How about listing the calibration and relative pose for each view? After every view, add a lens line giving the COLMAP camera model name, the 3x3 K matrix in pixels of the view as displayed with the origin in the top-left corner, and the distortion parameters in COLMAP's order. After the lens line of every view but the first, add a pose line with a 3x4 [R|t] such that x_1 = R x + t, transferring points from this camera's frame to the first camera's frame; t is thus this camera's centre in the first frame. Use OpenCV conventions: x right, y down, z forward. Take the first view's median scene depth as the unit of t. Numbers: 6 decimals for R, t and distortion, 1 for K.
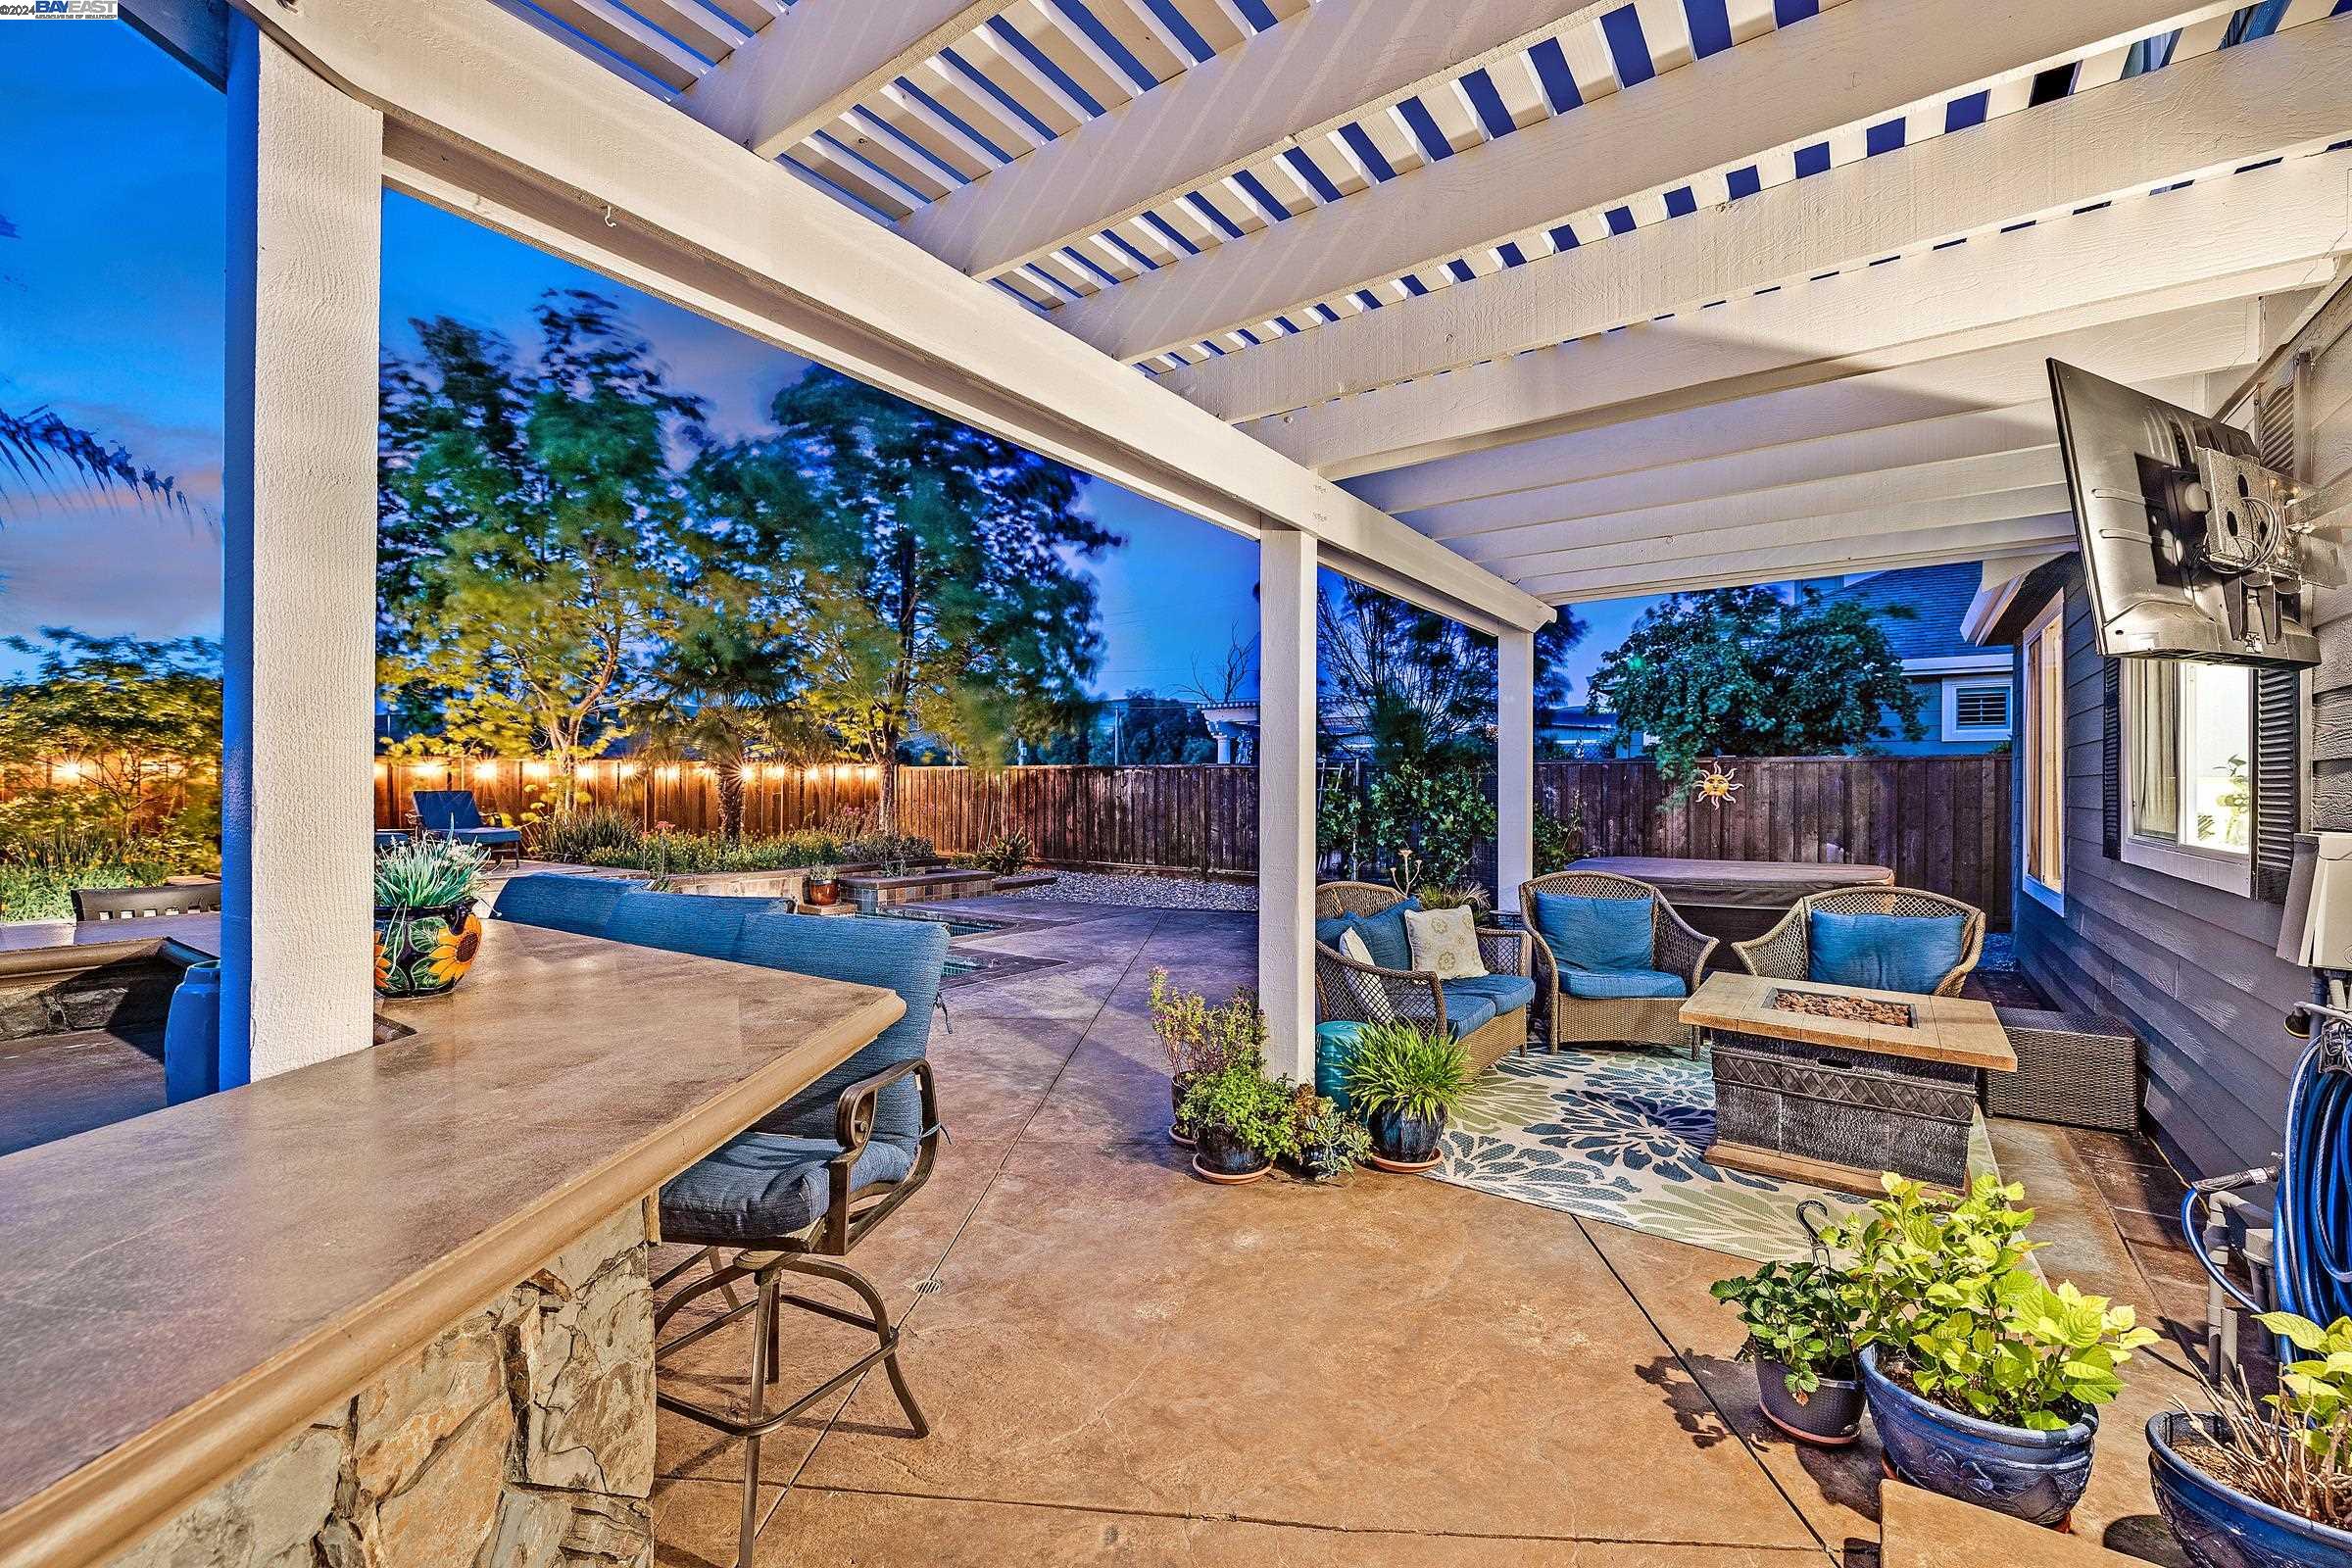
lens RADIAL K [[984.6, 0, 1181.3], [0, 984.6, 788.1], [0, 0, 1]] dist [0.001539, 0.000036]
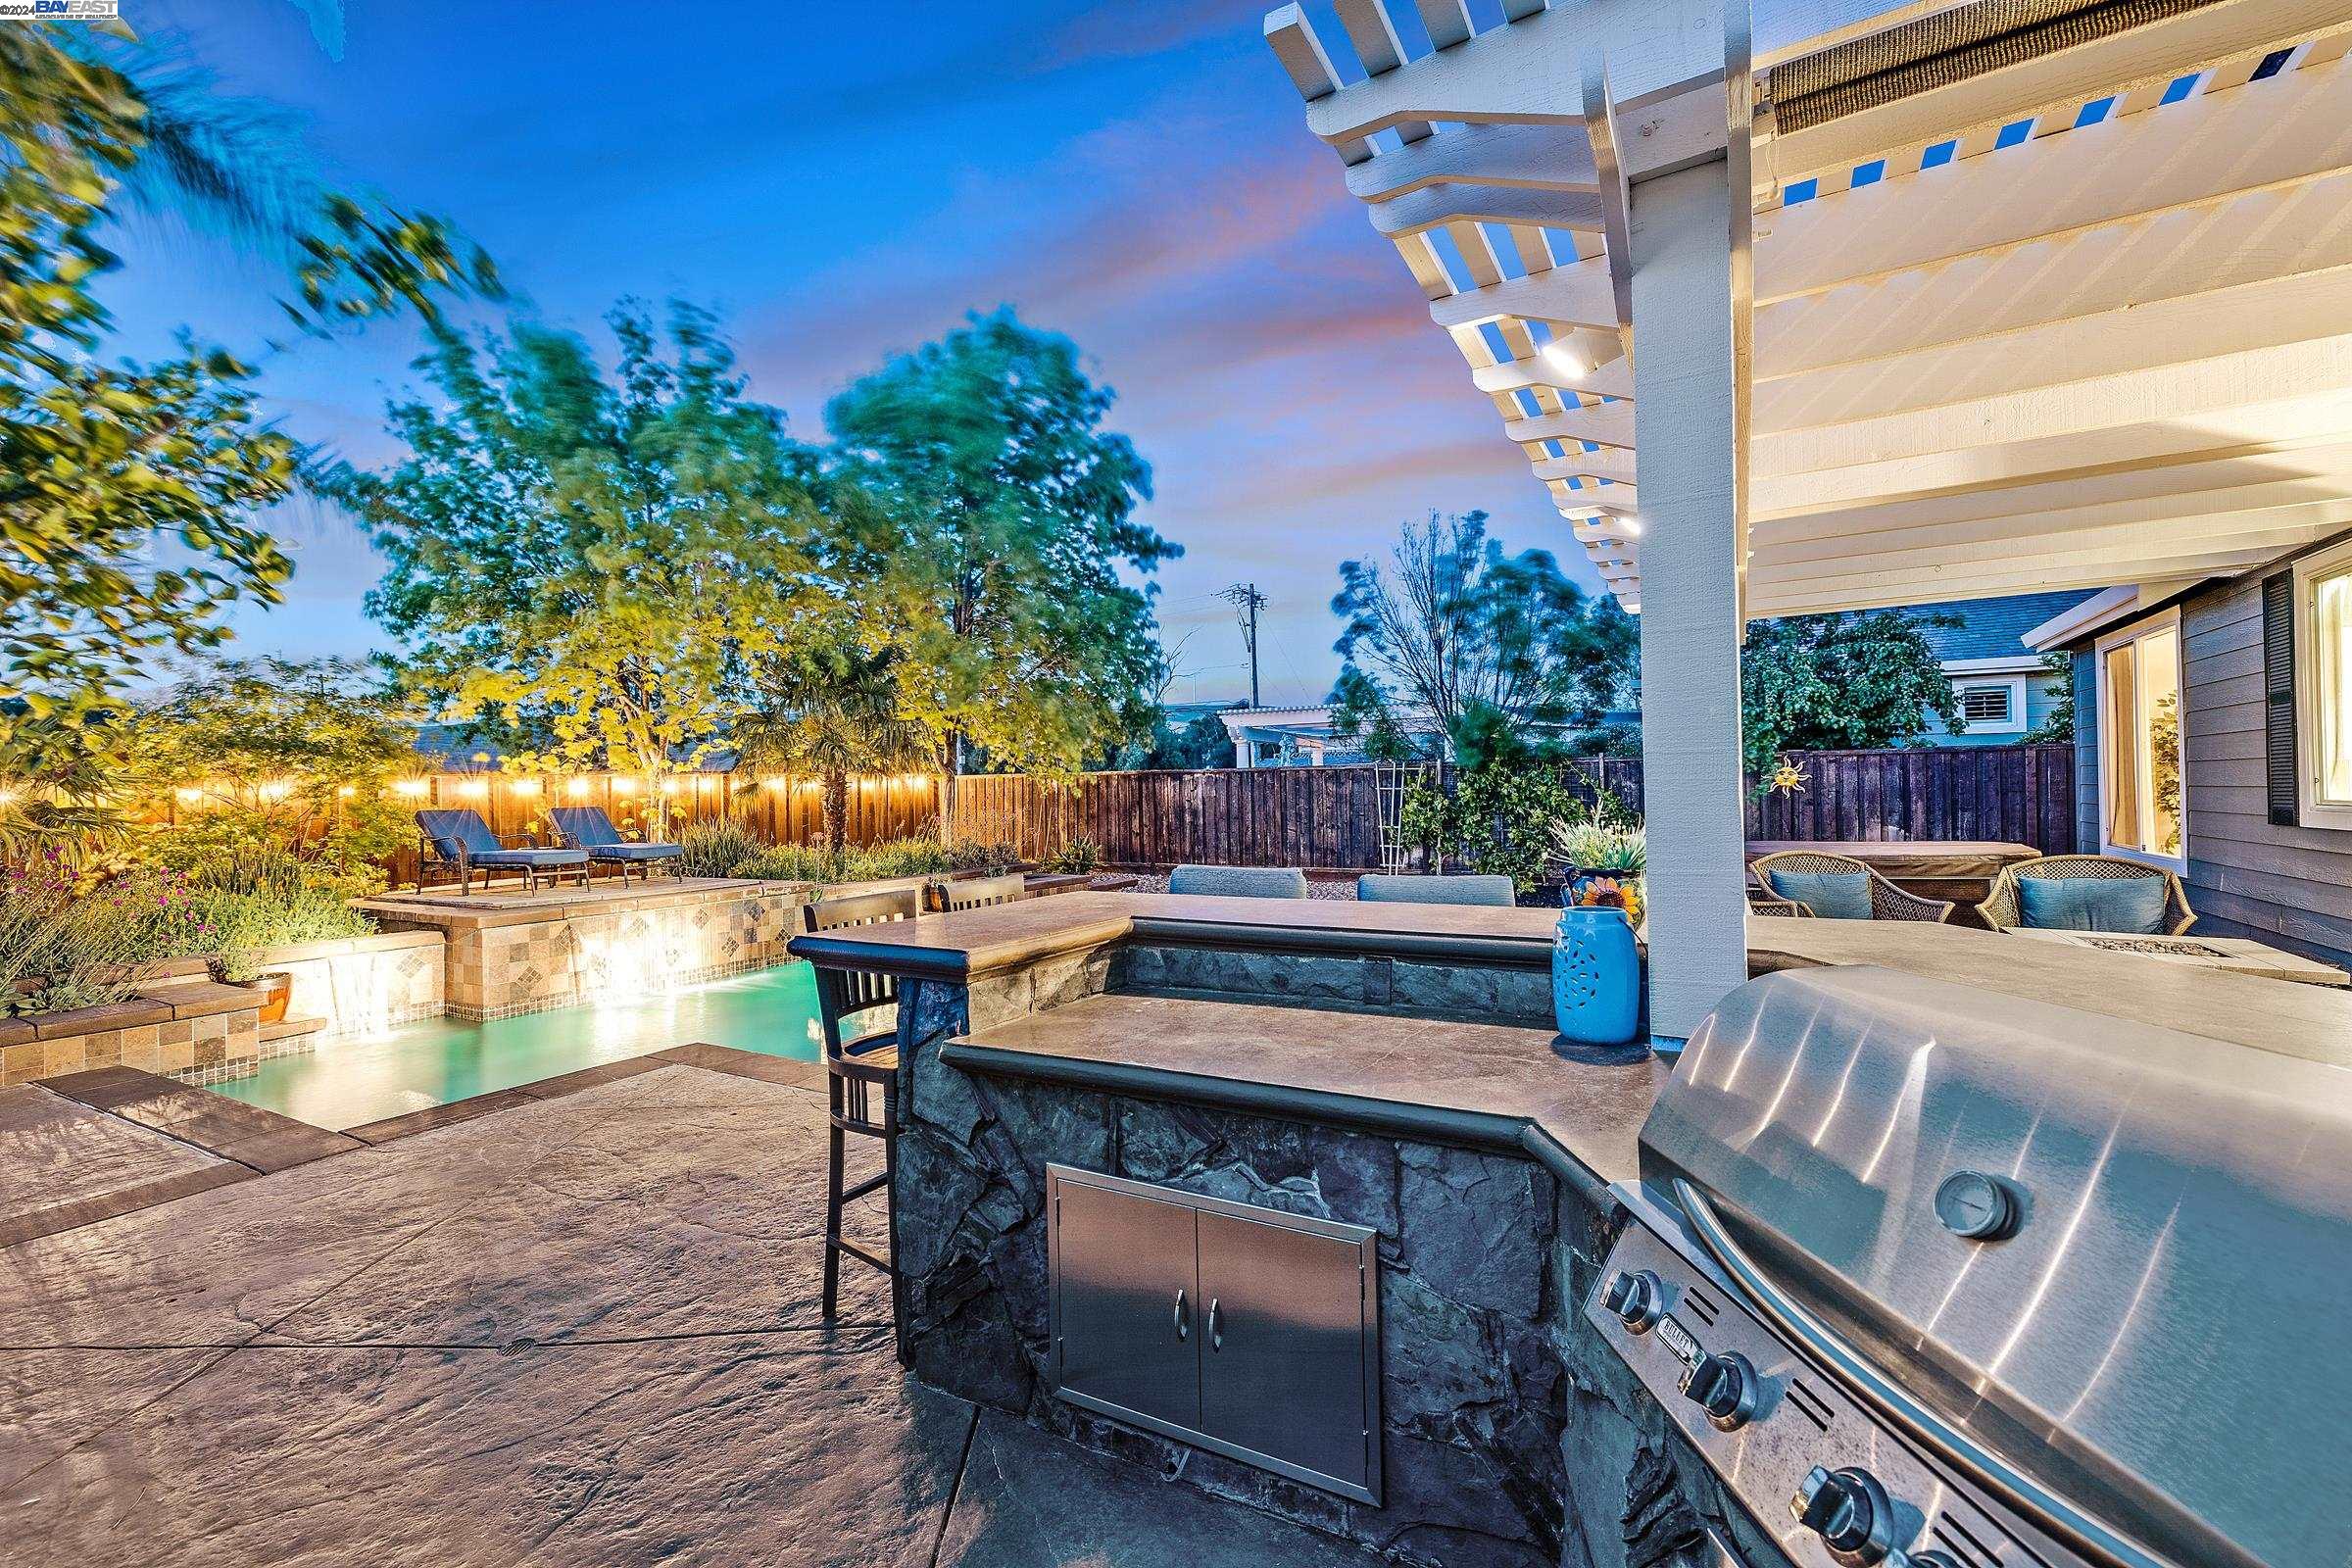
lens RADIAL K [[984.0, 0, 1182.9], [0, 984.0, 793.5], [0, 0, 1]] dist [-0.000454, 0.000098]
pose [[0.995024, -0.020861, 0.097425, -0.184661], [0.020855, 0.999782, 0.001082, 0.000523], [-0.097427, 0.000956, 0.995242, -0.032199]]
